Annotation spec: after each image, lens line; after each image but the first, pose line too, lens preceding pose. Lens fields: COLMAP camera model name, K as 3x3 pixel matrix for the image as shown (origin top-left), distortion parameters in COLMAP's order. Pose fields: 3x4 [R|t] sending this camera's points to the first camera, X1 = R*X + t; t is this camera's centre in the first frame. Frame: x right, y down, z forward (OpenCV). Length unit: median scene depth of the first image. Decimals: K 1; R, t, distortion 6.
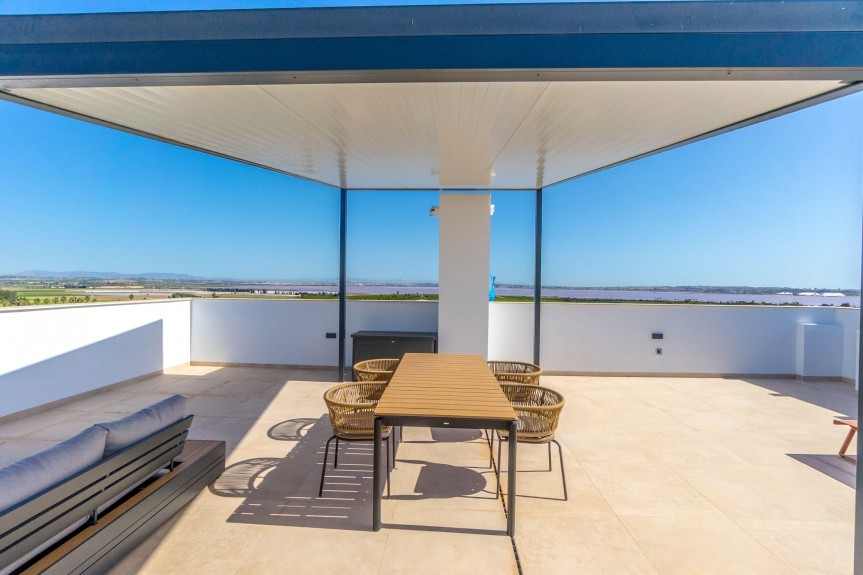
lens RADIAL K [[368.1, 0, 433.2], [0, 368.1, 286.1], [0, 0, 1]] dist [-0.004972, 0.000449]
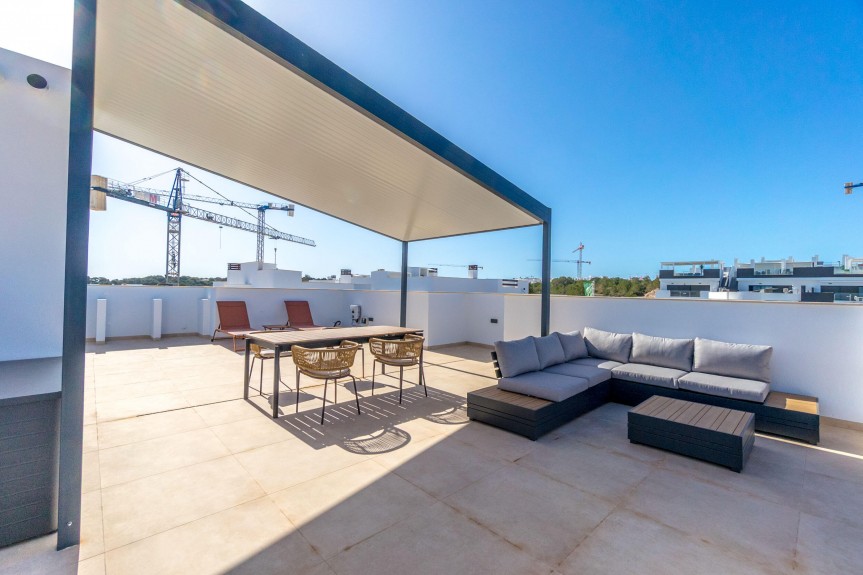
lens RADIAL K [[368.0, 0, 432.9], [0, 368.0, 286.4], [0, 0, 1]] dist [-0.004103, -0.000229]
pose [[-0.716403, -0.021578, 0.697353, -0.896278], [-0.026500, 0.999642, 0.003708, 0.038632], [-0.697183, -0.015824, -0.716718, 1.318576]]
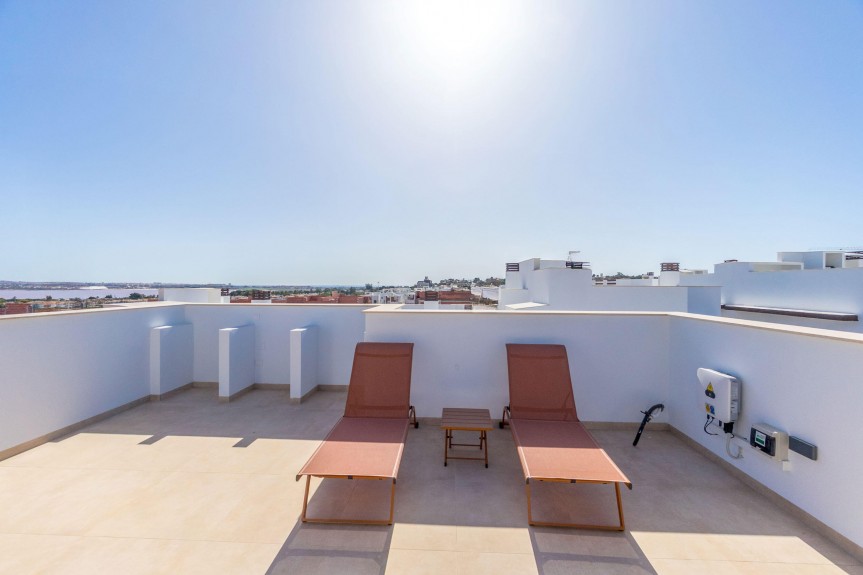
lens RADIAL K [[368.1, 0, 433.2], [0, 368.1, 286.1], [0, 0, 1]] dist [-0.004972, 0.000449]
pose [[0.000531, -0.016946, 0.999856, 0.321062], [0.000763, 0.999856, 0.016946, 0.002343], [-1.000000, 0.000754, 0.000544, 0.570420]]
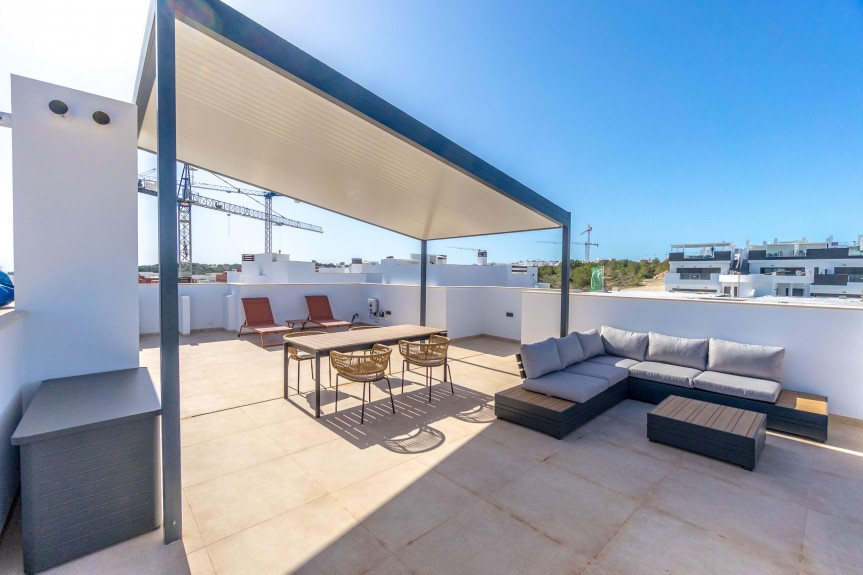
lens RADIAL K [[367.9, 0, 432.8], [0, 367.9, 285.3], [0, 0, 1]] dist [-0.005244, 0.000146]
pose [[-0.704054, -0.041896, 0.708910, -0.892657], [-0.014811, 0.998907, 0.044324, -0.018859], [-0.709992, 0.020707, -0.703905, 1.392220]]
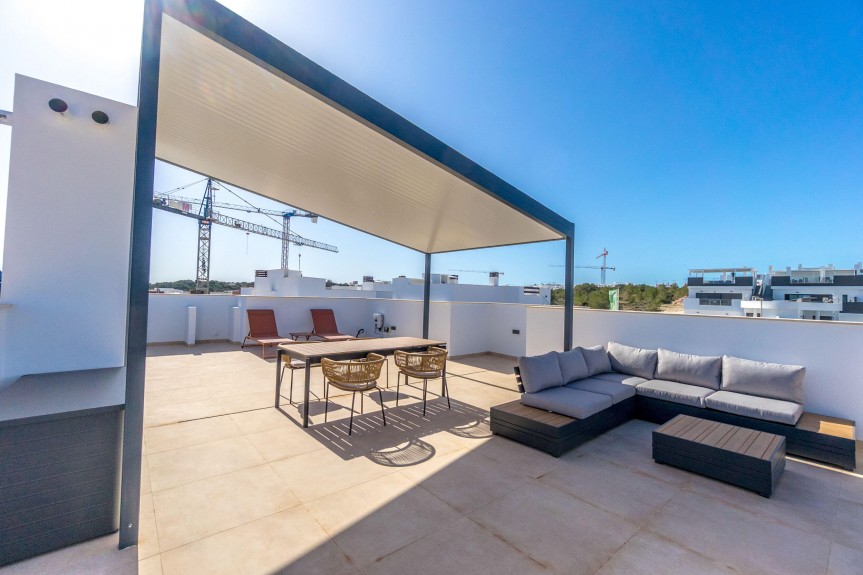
lens RADIAL K [[368.1, 0, 433.2], [0, 368.1, 286.1], [0, 0, 1]] dist [-0.004972, 0.000449]
pose [[-0.677712, -0.014295, 0.735188, -0.906759], [-0.032838, 0.999402, -0.010839, 0.014768], [-0.734593, -0.031487, -0.677777, 1.344019]]
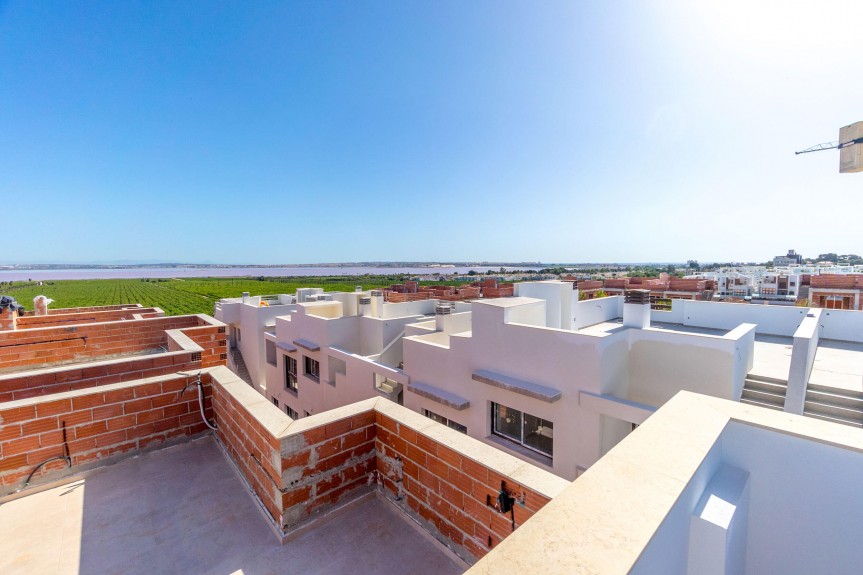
lens RADIAL K [[368.1, 0, 433.2], [0, 368.1, 286.1], [0, 0, 1]] dist [-0.004972, 0.000449]
pose [[0.706771, -0.062603, 0.704667, 0.949880], [0.019779, 0.997436, 0.068774, -0.119135], [-0.707166, -0.034670, 0.706197, 1.320927]]
